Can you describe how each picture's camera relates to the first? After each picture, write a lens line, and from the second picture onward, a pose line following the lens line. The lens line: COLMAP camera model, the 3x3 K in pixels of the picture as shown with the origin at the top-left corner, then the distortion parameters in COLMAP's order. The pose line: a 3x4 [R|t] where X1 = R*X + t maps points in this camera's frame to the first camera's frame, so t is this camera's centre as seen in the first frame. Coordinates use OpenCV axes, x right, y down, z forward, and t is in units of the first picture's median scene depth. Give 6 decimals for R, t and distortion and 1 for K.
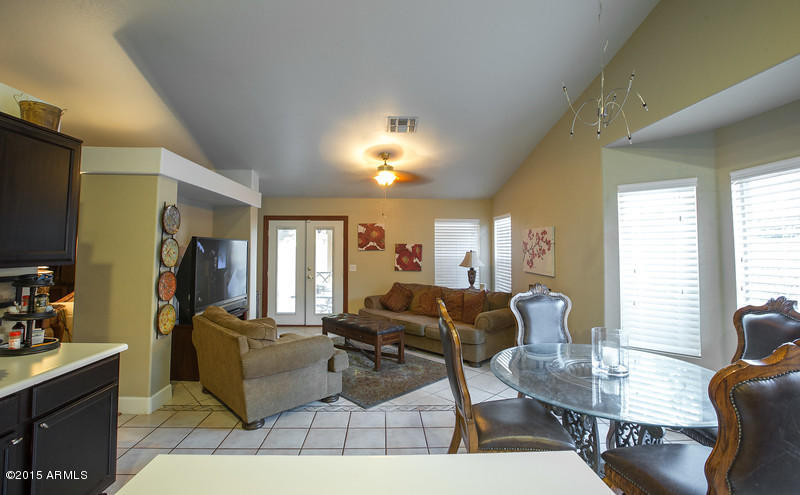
lens RADIAL K [[359.9, 0, 390.1], [0, 359.9, 233.9], [0, 0, 1]] dist [-0.026890, 0.000080]
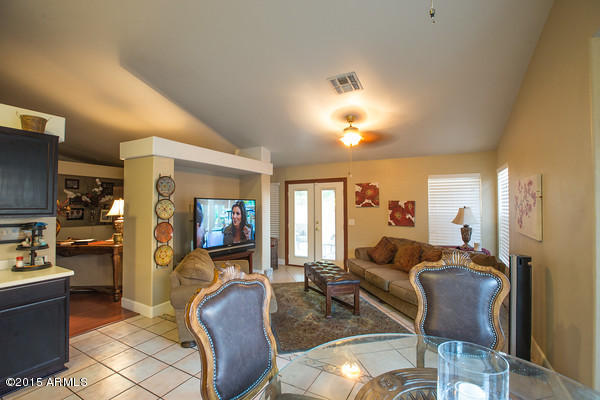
lens RADIAL K [[268.9, 0, 297.7], [0, 268.9, 202.3], [0, 0, 1]] dist [-0.030237, 0.000459]
pose [[0.860834, -0.012716, -0.508727, 0.206418], [0.026948, 0.999424, 0.020617, 0.009020], [0.508172, -0.031457, 0.860681, 0.183503]]
